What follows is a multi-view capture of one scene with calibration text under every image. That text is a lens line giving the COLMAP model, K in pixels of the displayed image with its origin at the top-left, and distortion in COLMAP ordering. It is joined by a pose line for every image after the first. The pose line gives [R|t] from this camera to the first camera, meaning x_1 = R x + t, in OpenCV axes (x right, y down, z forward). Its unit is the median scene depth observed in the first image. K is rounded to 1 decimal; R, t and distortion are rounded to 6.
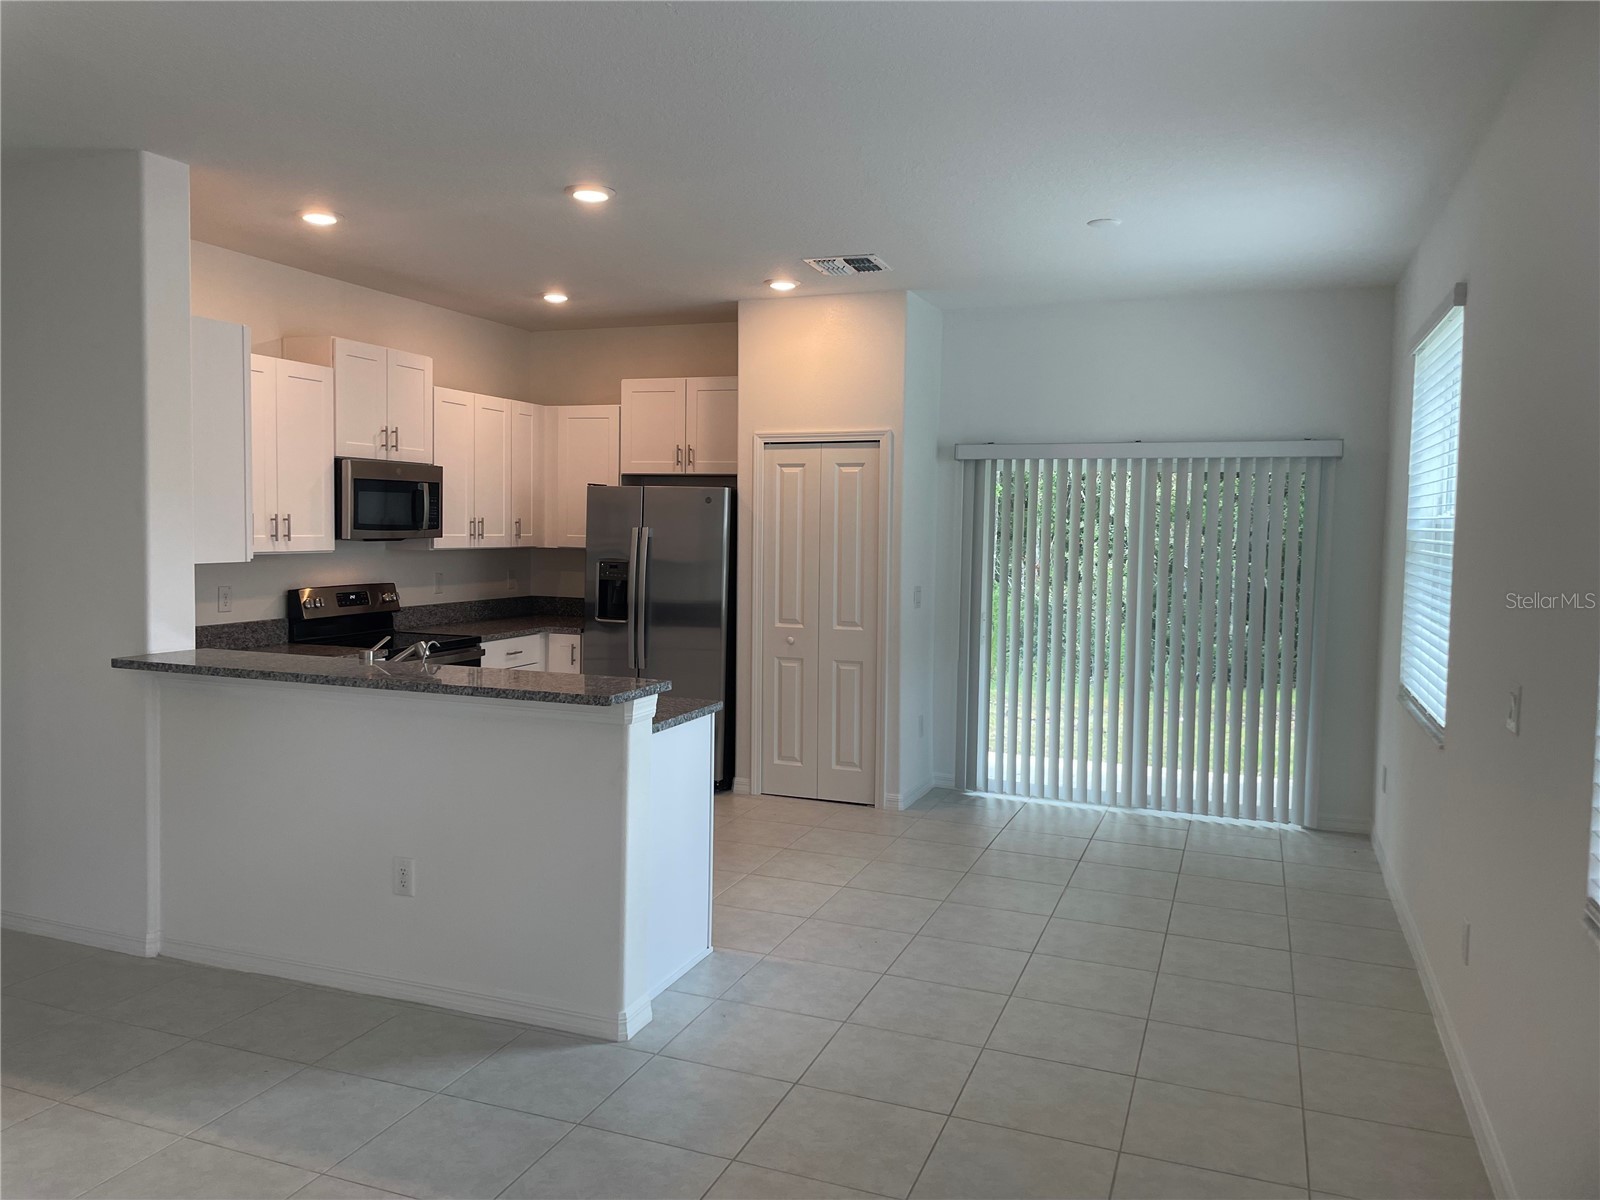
lens RADIAL K [[1204.6, 0, 772.2], [0, 1204.6, 583.5], [0, 0, 1]] dist [0.097886, -0.127010]
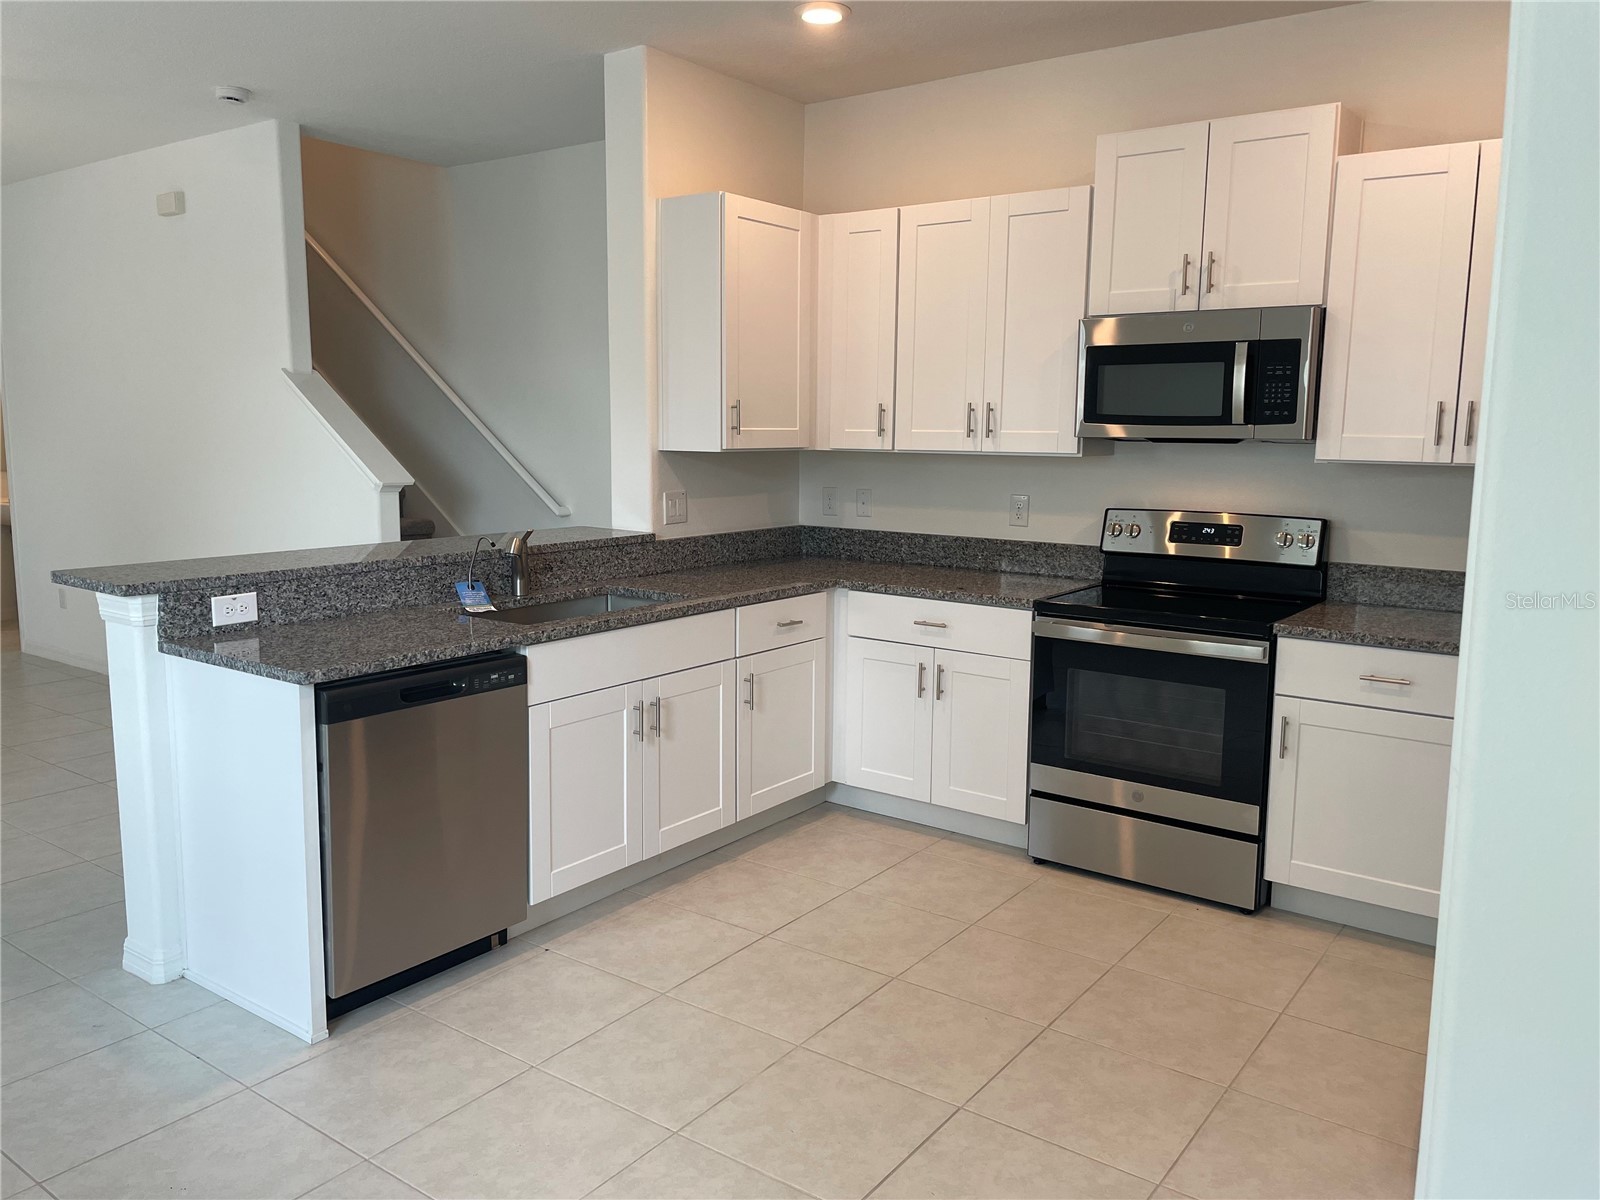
lens RADIAL K [[1204.6, 0, 796.1], [0, 1204.6, 587.8], [0, 0, 1]] dist [0.097886, -0.127010]
pose [[-0.254940, 0.114916, -0.960104, 0.325496], [-0.064432, 0.988687, 0.135447, -0.031428], [0.964808, 0.096392, -0.244652, 0.918973]]
